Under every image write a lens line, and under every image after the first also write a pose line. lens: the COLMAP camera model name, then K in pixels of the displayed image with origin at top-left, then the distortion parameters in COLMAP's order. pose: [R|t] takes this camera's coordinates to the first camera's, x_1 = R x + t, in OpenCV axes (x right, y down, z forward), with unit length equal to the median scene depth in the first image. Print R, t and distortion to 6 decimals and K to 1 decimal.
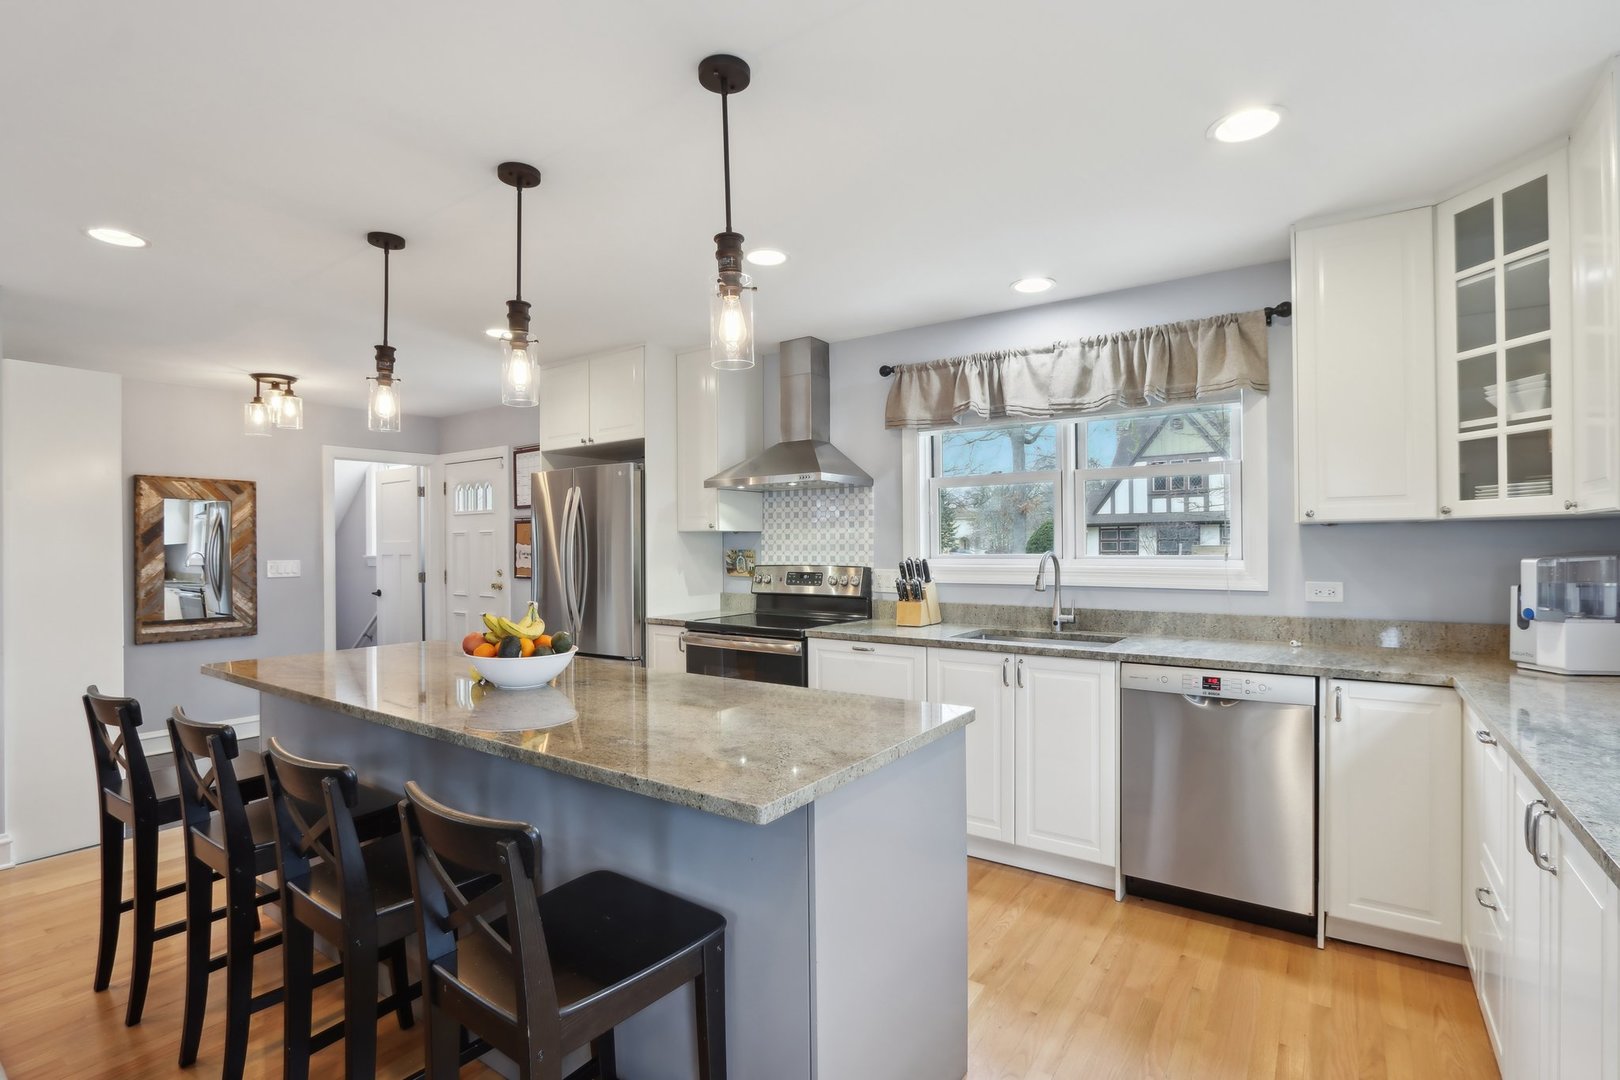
lens RADIAL K [[760.7, 0, 810.0], [0, 760.7, 540.0], [0, 0, 1]] dist [0.000471, 0.000167]
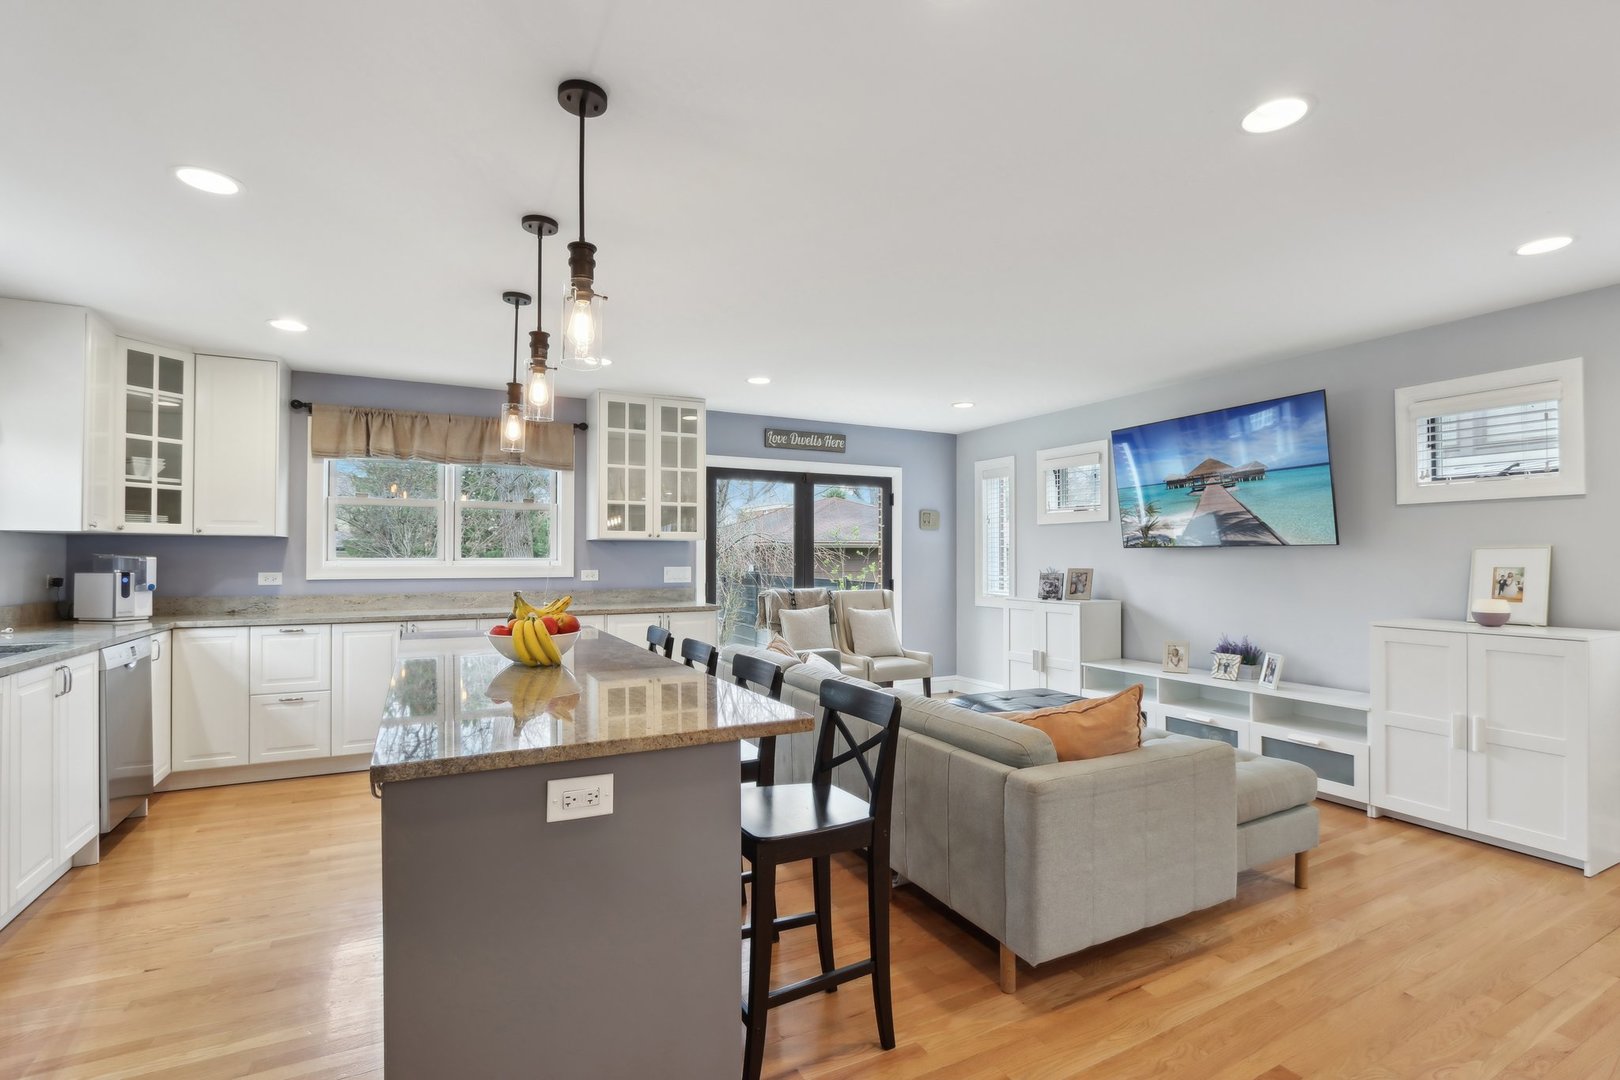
lens RADIAL K [[753.1, 0, 813.5], [0, 753.1, 548.0], [0, 0, 1]] dist [-0.013885, 0.000492]
pose [[-0.883206, 0.011896, 0.468834, -0.870127], [0.002502, 0.999784, -0.020654, 0.029530], [-0.468978, -0.017069, -0.883045, 1.227854]]
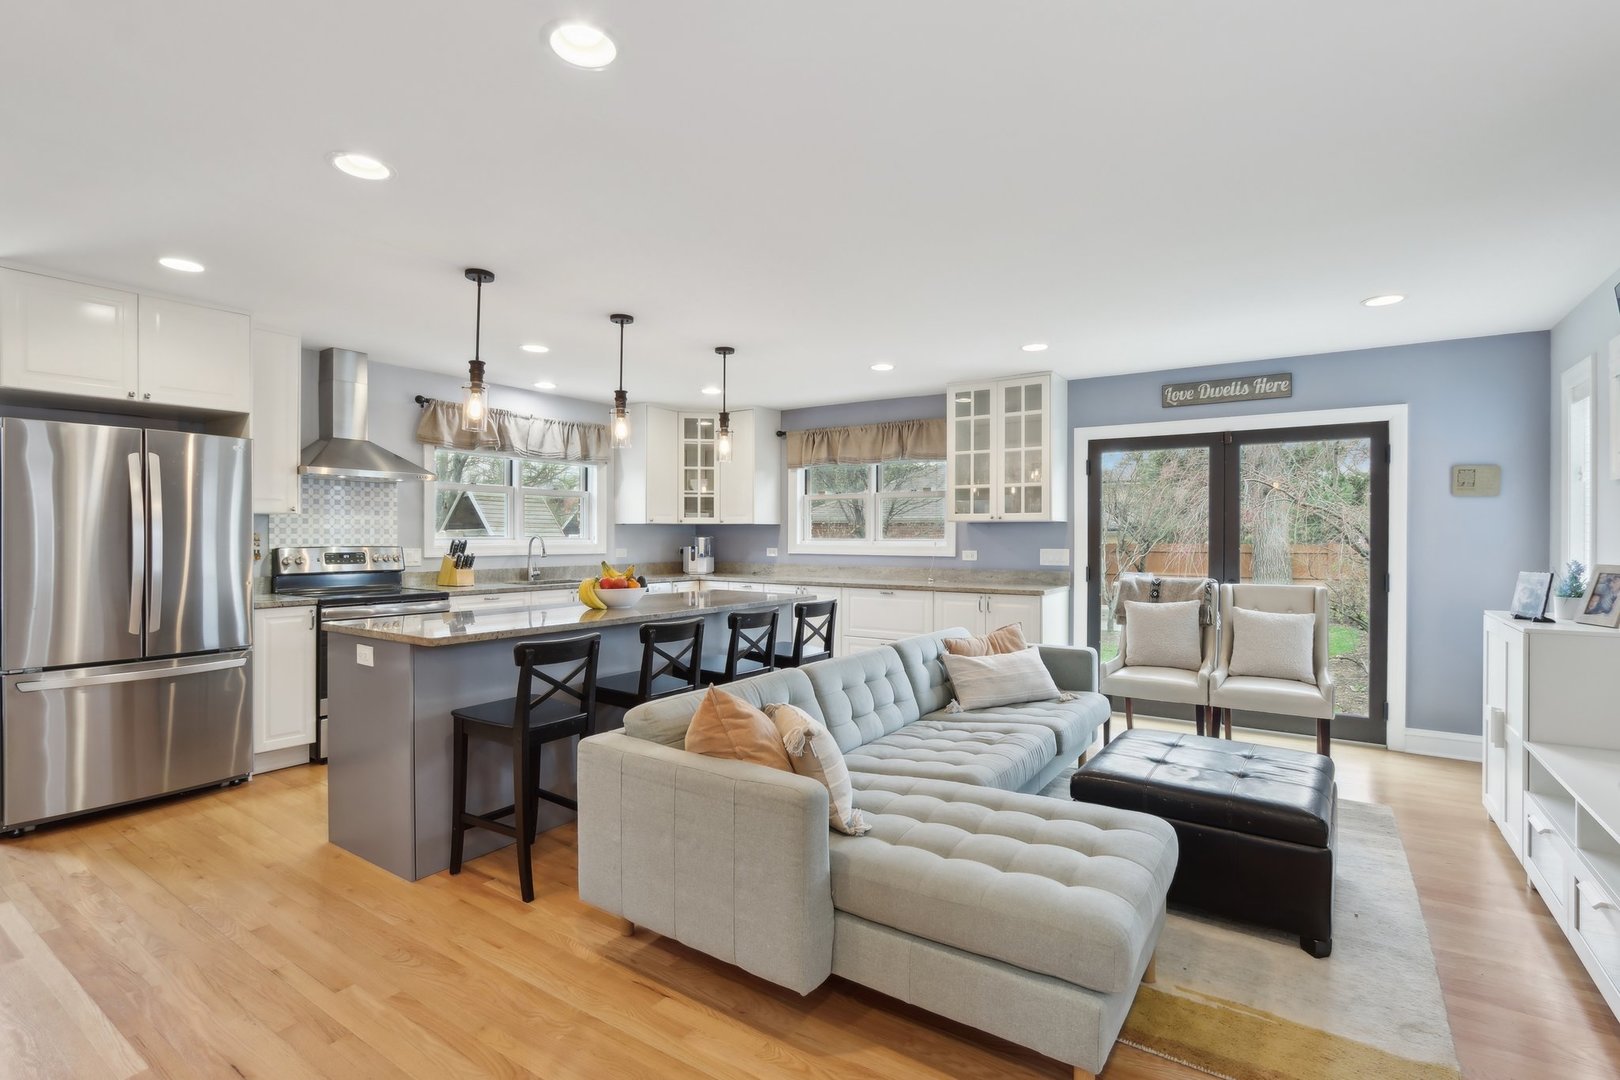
lens RADIAL K [[757.2, 0, 814.0], [0, 757.2, 542.3], [0, 0, 1]] dist [-0.018562, 0.000083]
pose [[-0.009199, -0.002288, 0.999955, -1.445185], [-0.009120, 0.999956, 0.002204, 0.022391], [-0.999916, -0.009099, -0.009220, 0.379554]]
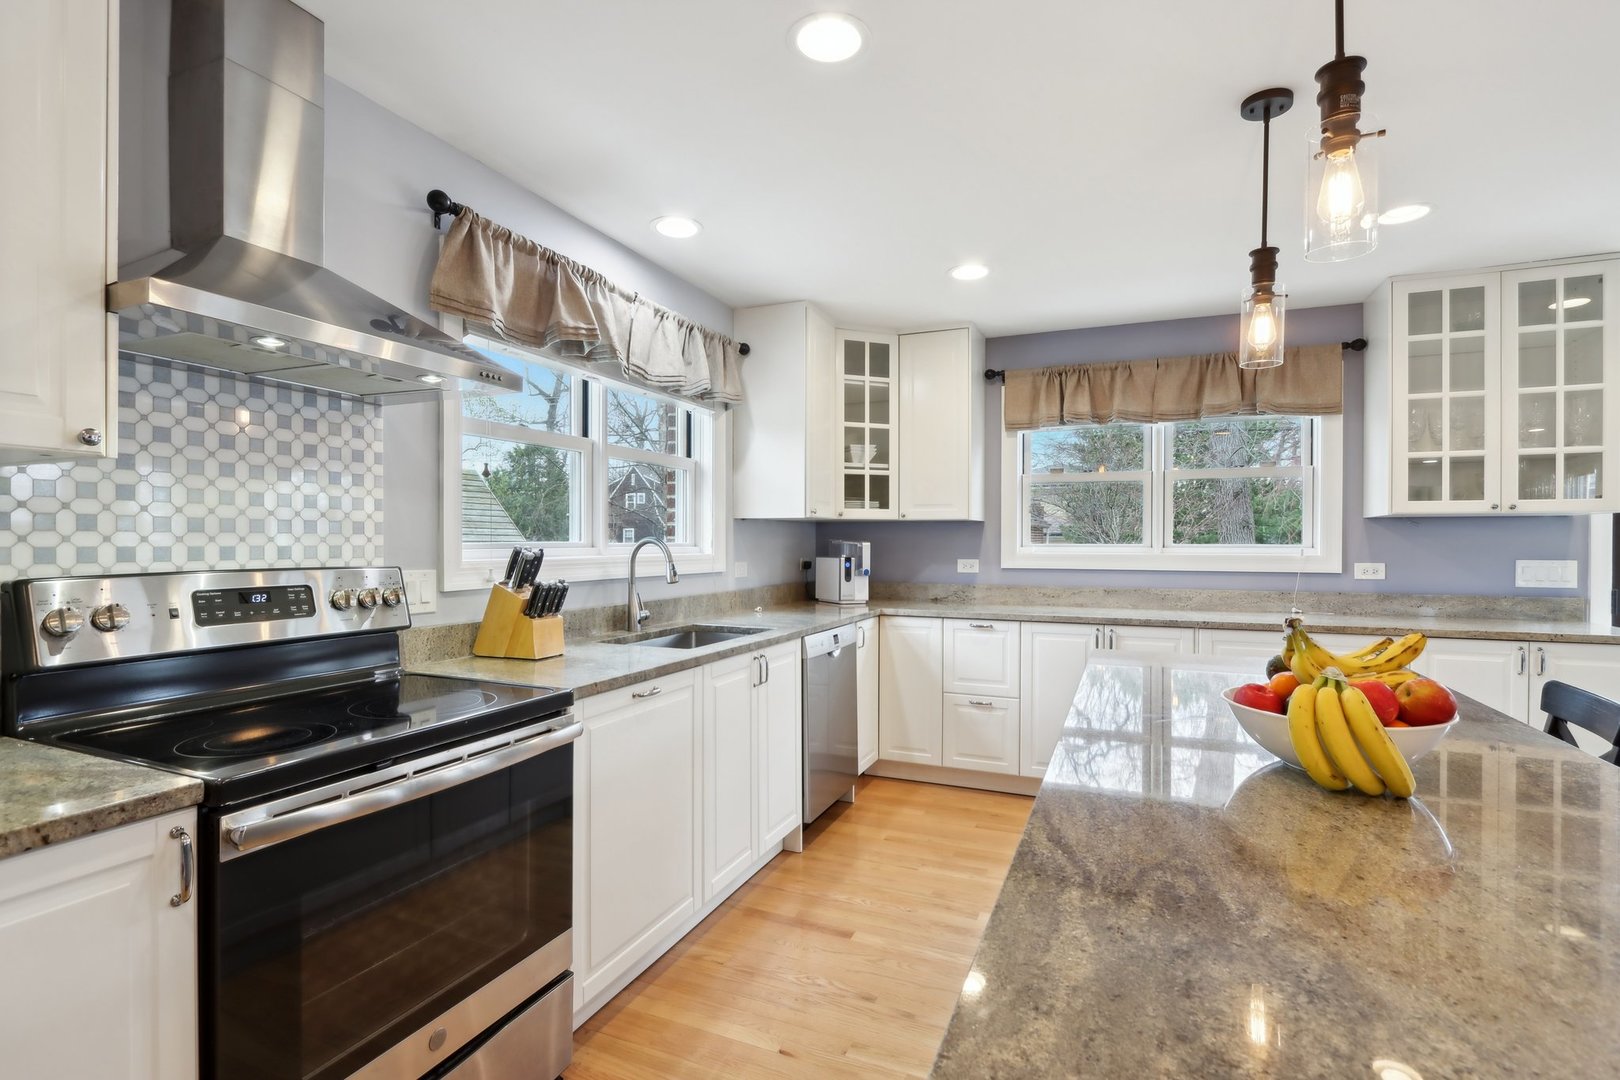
lens RADIAL K [[753.1, 0, 813.5], [0, 753.1, 548.0], [0, 0, 1]] dist [-0.013885, 0.000492]
pose [[-0.196911, -0.002541, 0.980418, -0.558643], [-0.006604, 0.999977, 0.001266, 0.024527], [-0.980399, -0.006225, -0.196923, 0.996445]]
